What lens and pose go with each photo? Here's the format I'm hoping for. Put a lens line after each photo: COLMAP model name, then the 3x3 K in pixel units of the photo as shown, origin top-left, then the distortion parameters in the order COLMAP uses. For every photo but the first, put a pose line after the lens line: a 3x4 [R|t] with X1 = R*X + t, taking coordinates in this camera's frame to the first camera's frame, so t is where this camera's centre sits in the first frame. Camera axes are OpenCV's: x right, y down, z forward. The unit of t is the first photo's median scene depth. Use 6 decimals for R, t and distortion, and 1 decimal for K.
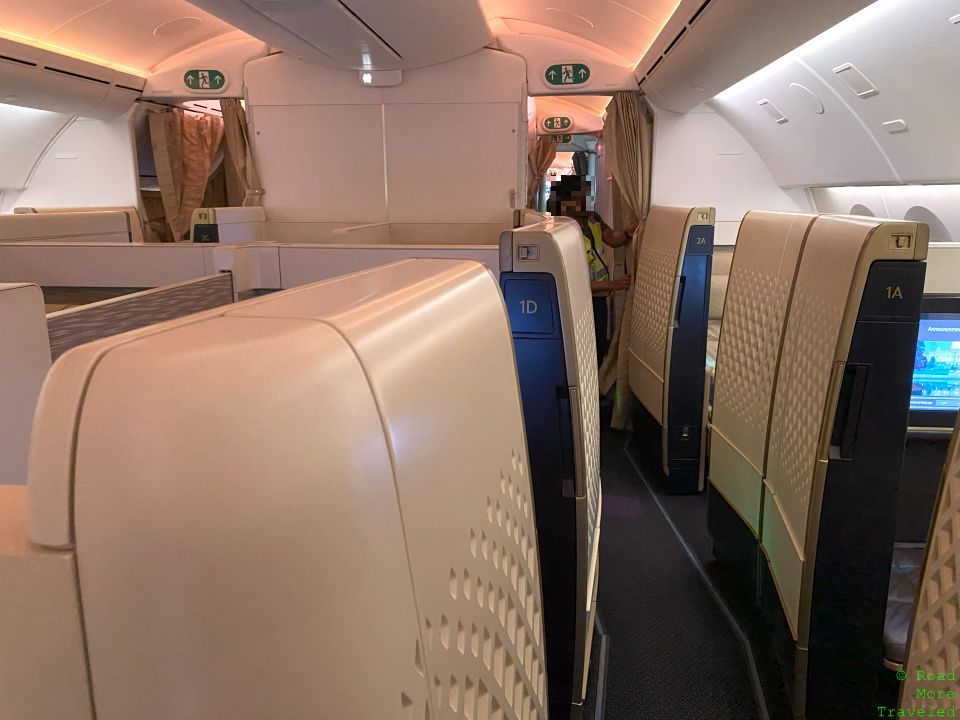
lens RADIAL K [[759.8, 0, 480.0], [0, 759.8, 360.0], [0, 0, 1]] dist [-0.006568, 0.000775]
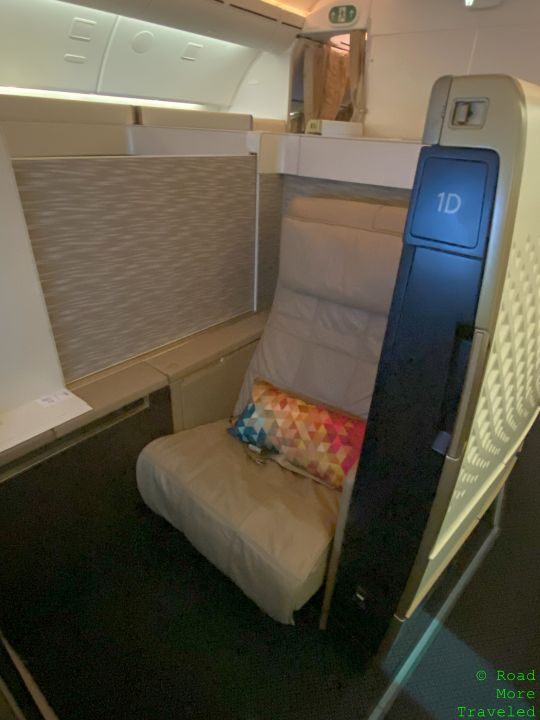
lens RADIAL K [[403.5, 0, 270.0], [0, 403.5, 360.0], [0, 0, 1]] dist [0.002388, -0.002758]
pose [[0.823453, 0.311524, -0.474213, 0.059349], [-0.165079, 0.931174, 0.325060, -0.011478], [0.542839, -0.189389, 0.818204, 0.228378]]
